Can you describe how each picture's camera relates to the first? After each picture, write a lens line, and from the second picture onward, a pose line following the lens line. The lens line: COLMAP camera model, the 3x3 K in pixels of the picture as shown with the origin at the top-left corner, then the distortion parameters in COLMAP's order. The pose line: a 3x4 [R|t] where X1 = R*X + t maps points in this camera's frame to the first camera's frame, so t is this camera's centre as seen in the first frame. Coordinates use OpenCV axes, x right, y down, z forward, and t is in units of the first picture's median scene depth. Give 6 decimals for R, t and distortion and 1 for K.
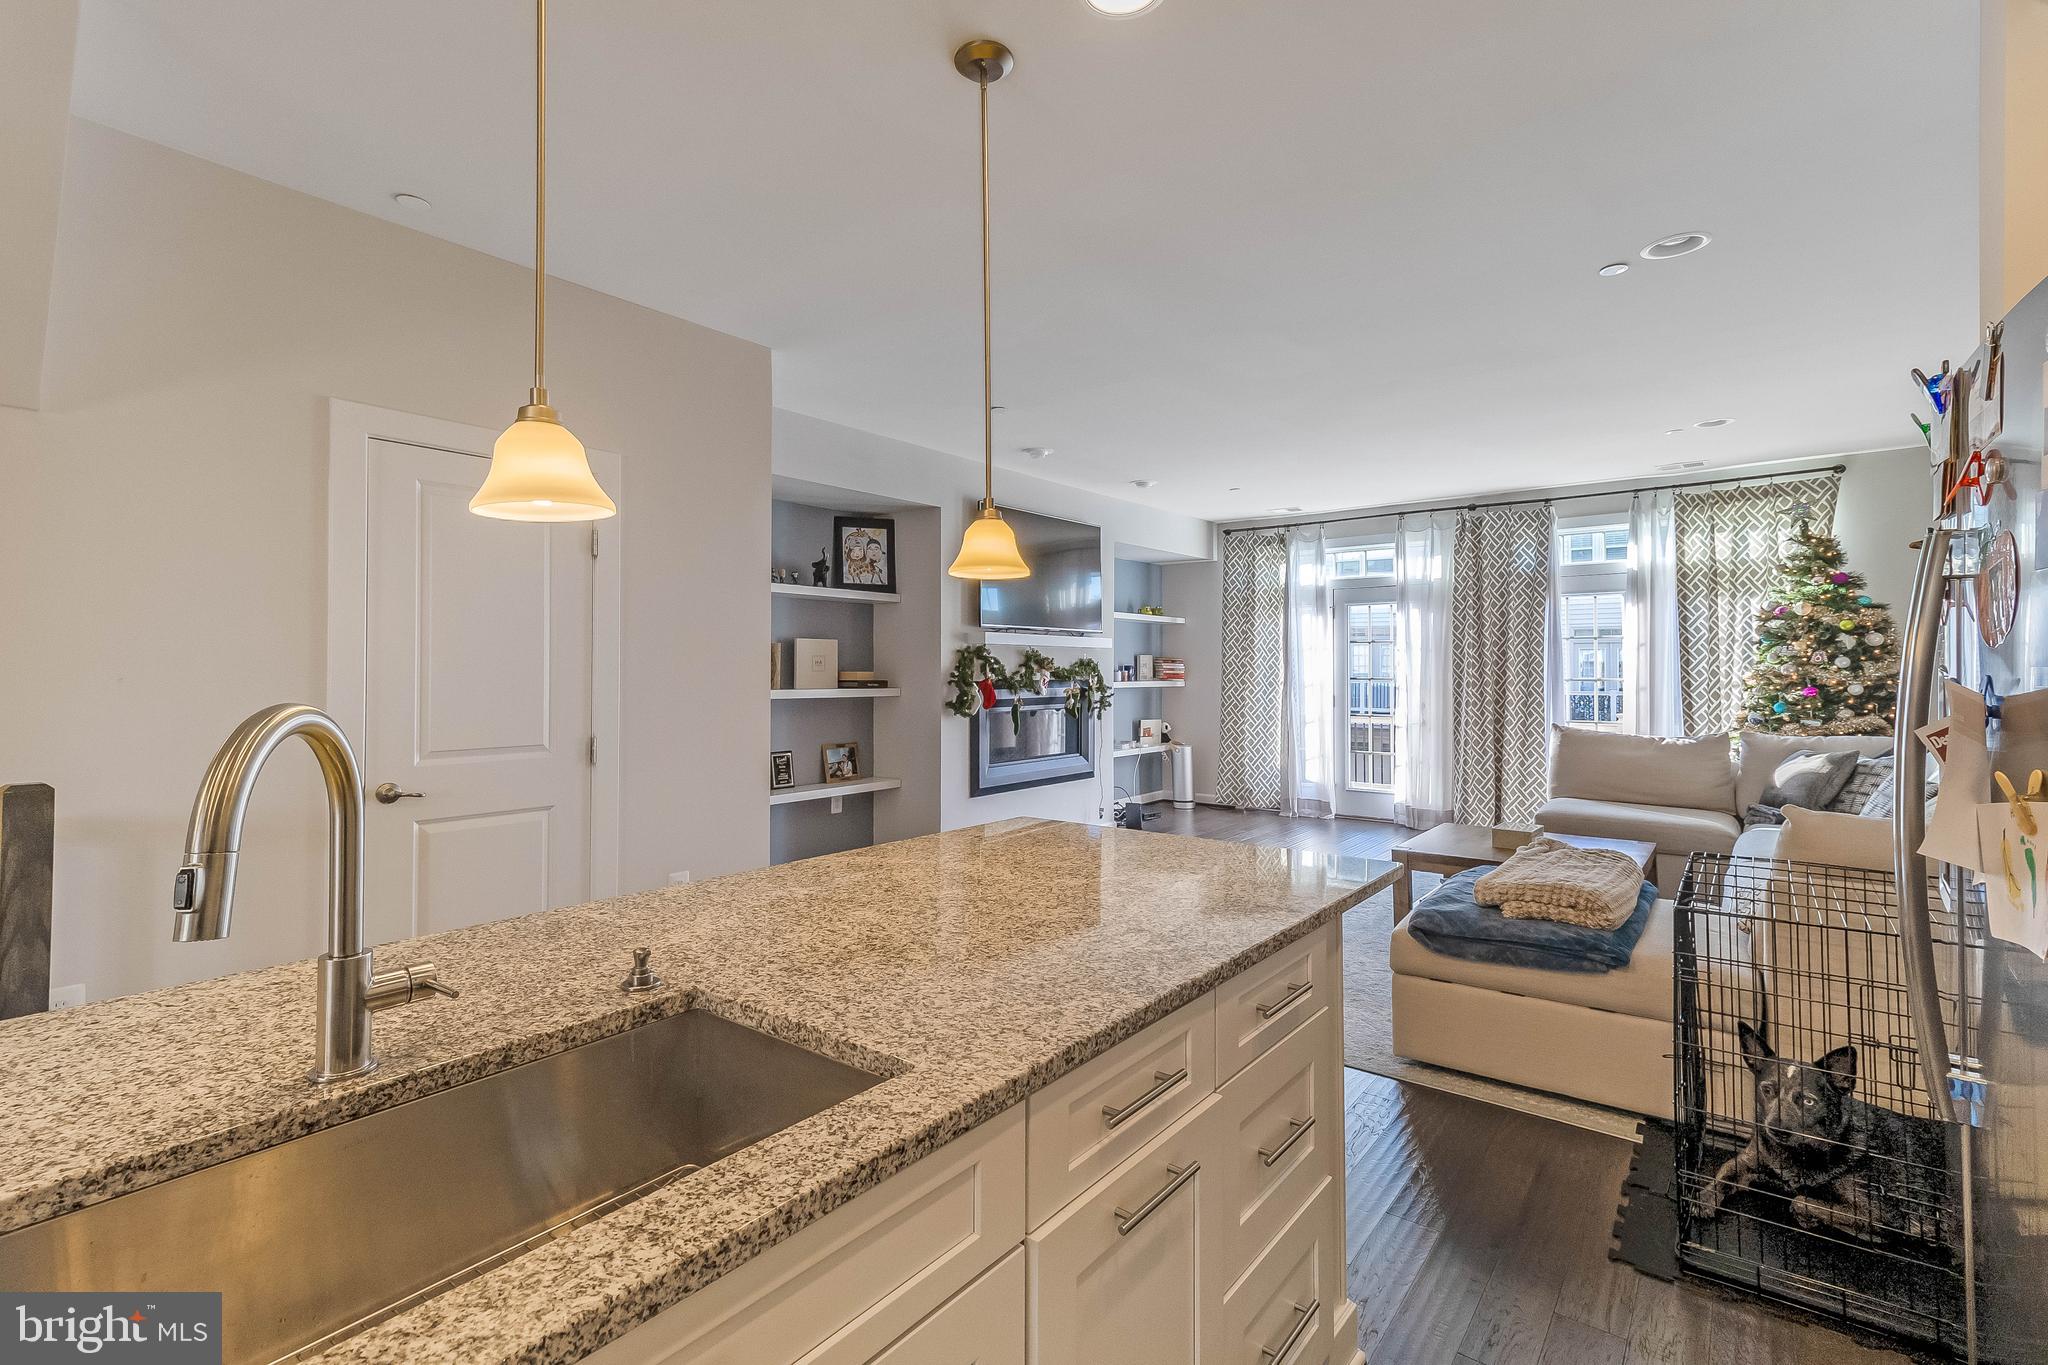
lens RADIAL K [[942.3, 0, 1021.6], [0, 942.3, 656.7], [0, 0, 1]] dist [0.024478, 0.000209]
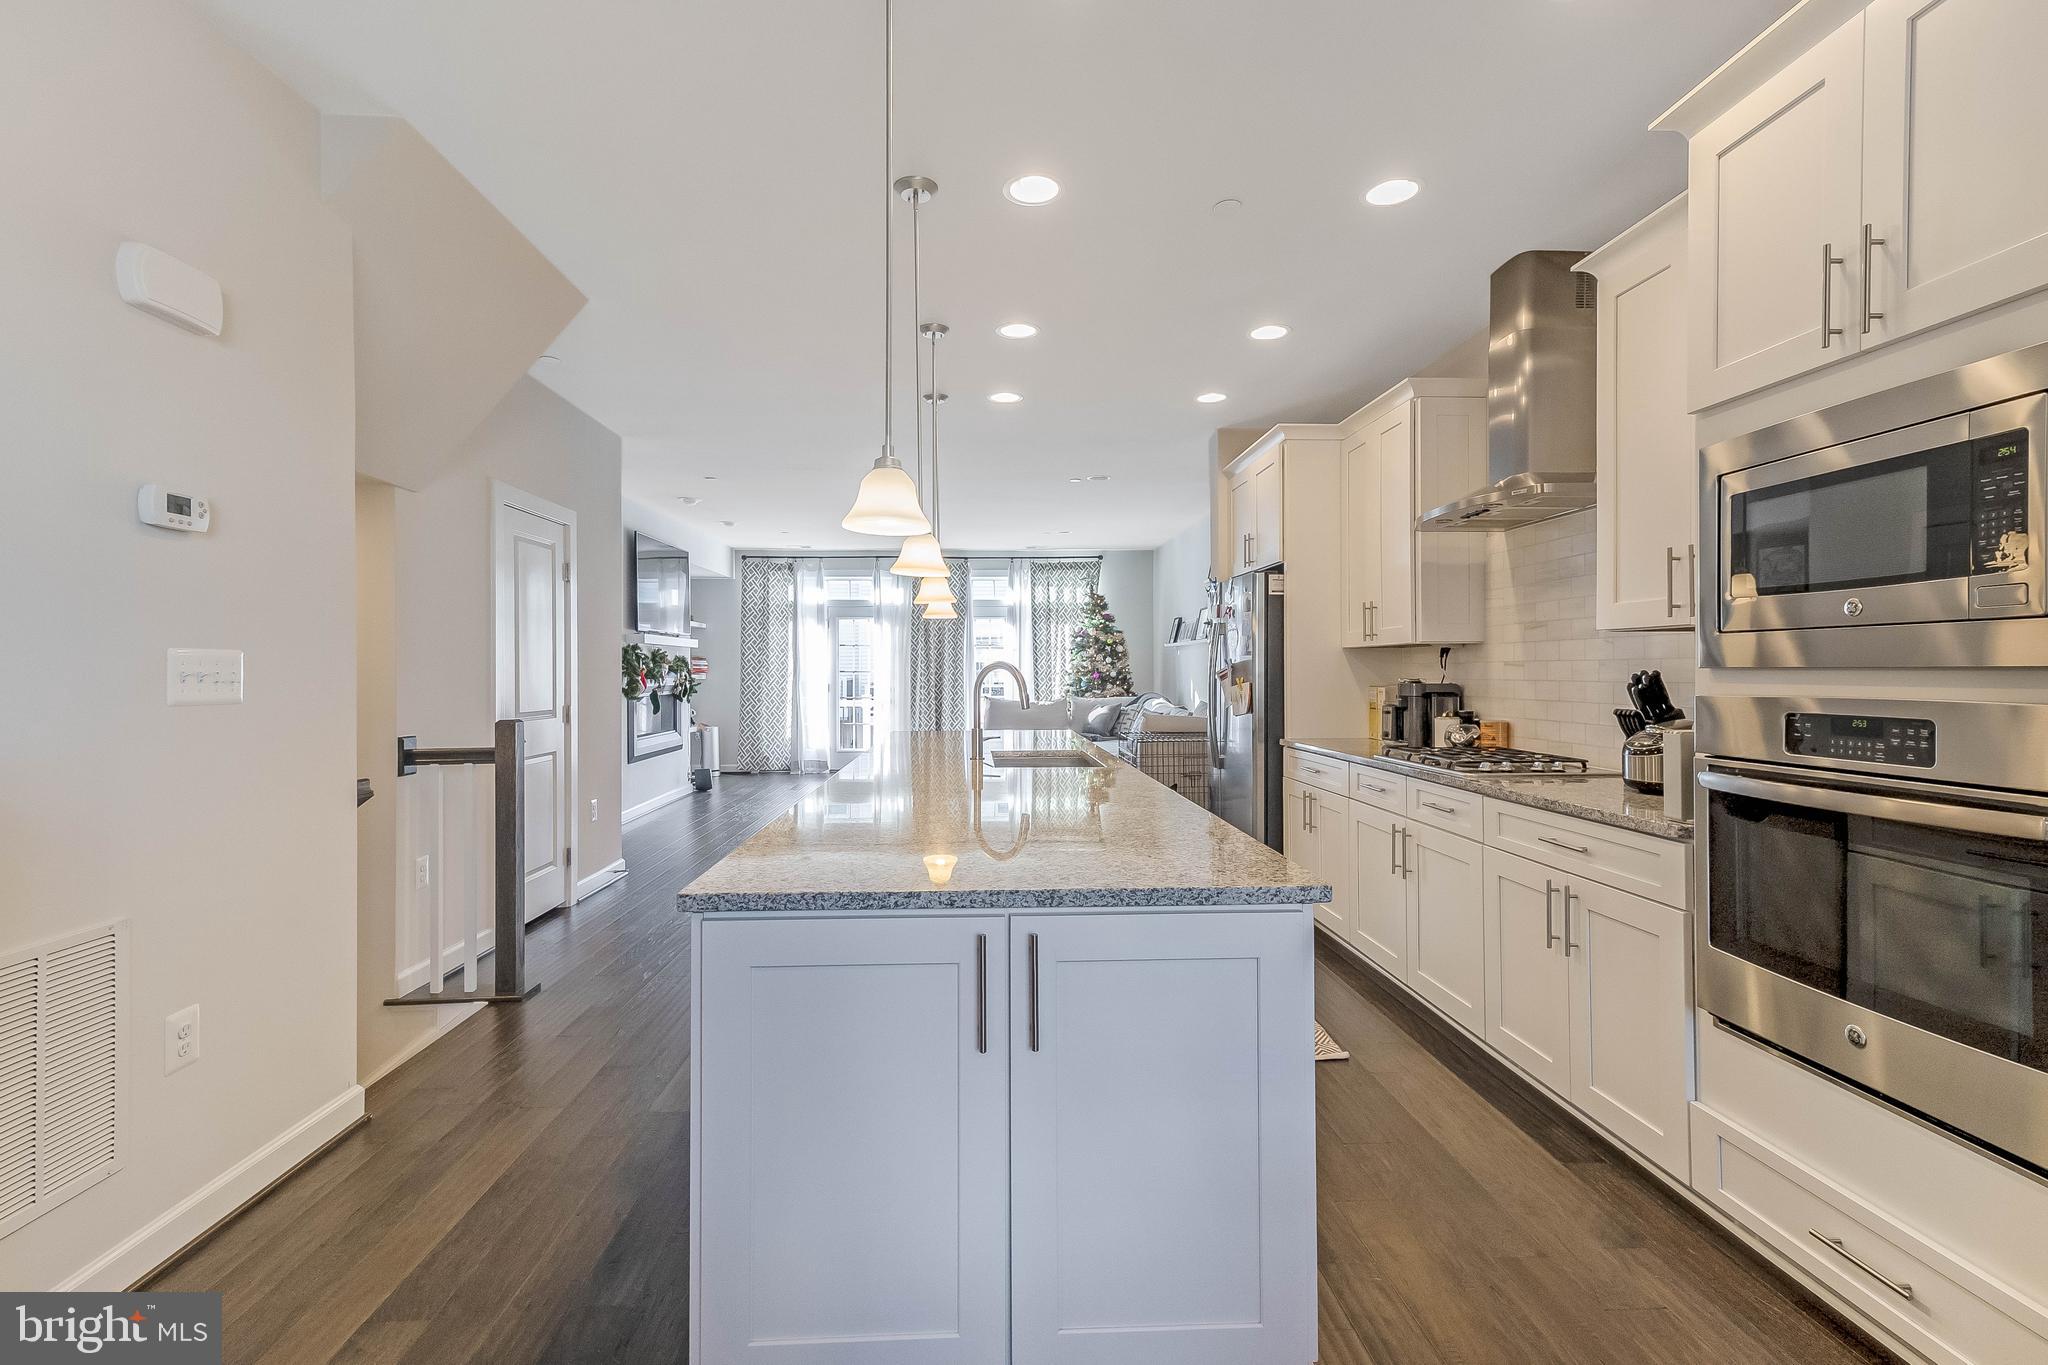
lens RADIAL K [[914.0, 0, 1029.2], [0, 914.0, 670.4], [0, 0, 1]] dist [0.019827, 0.000515]
pose [[0.760774, -0.002657, 0.649012, -0.404362], [-0.006279, 0.999915, 0.011453, 0.005529], [-0.648987, -0.012788, 0.760692, -0.264503]]
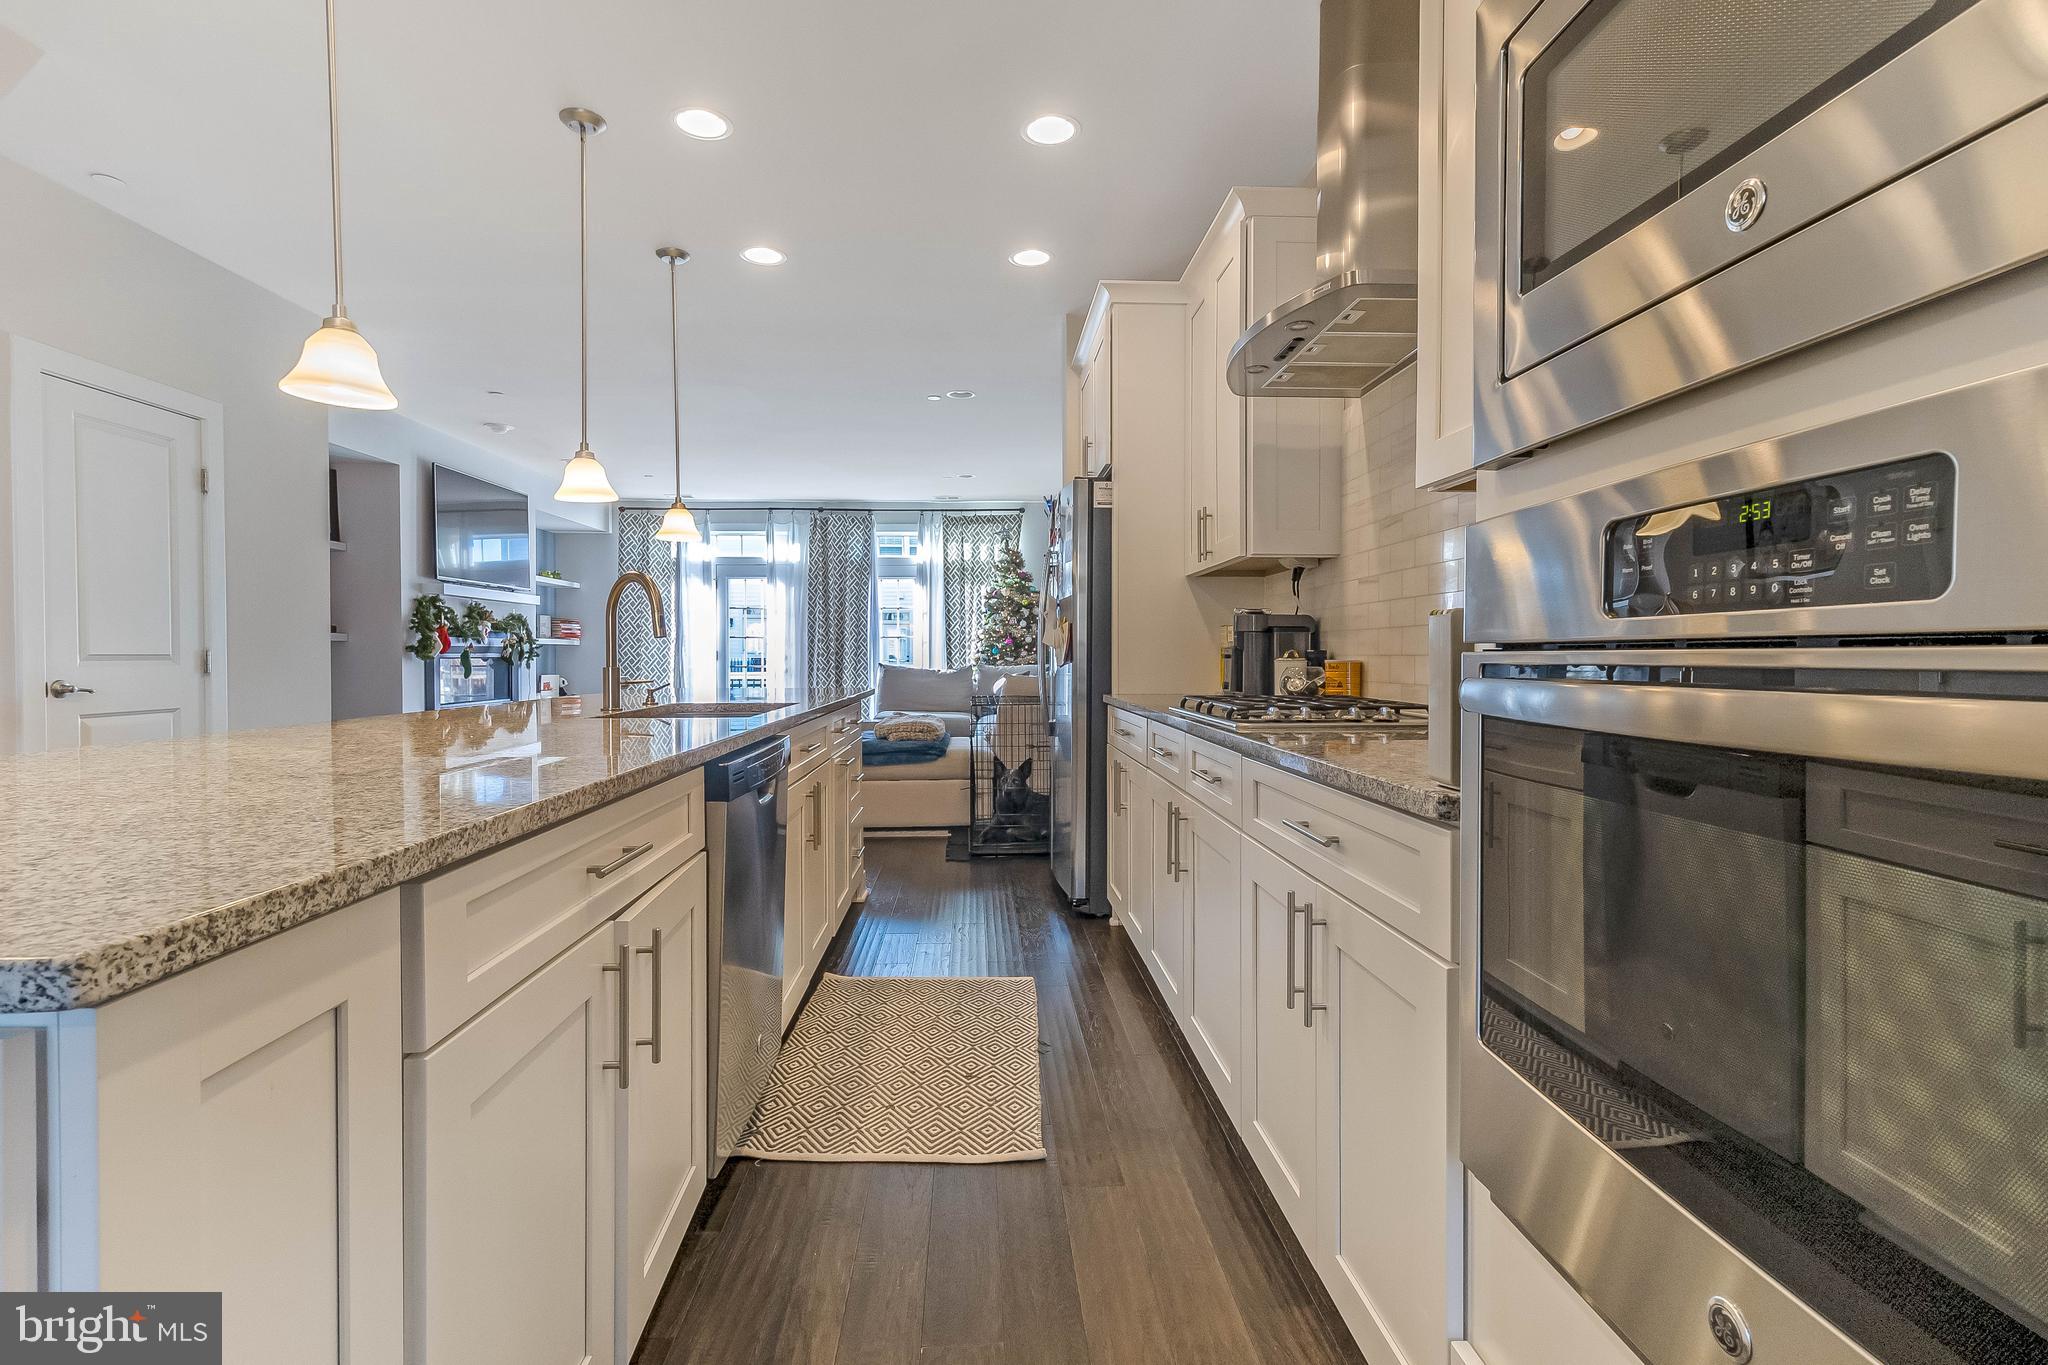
lens RADIAL K [[942.1, 0, 1013.8], [0, 942.1, 667.3], [0, 0, 1]] dist [0.005391, 0.000554]
pose [[0.764507, -0.011217, 0.644518, -0.215748], [-0.008807, 0.999574, 0.027842, 0.031741], [-0.644556, -0.026962, 0.764082, -0.247038]]
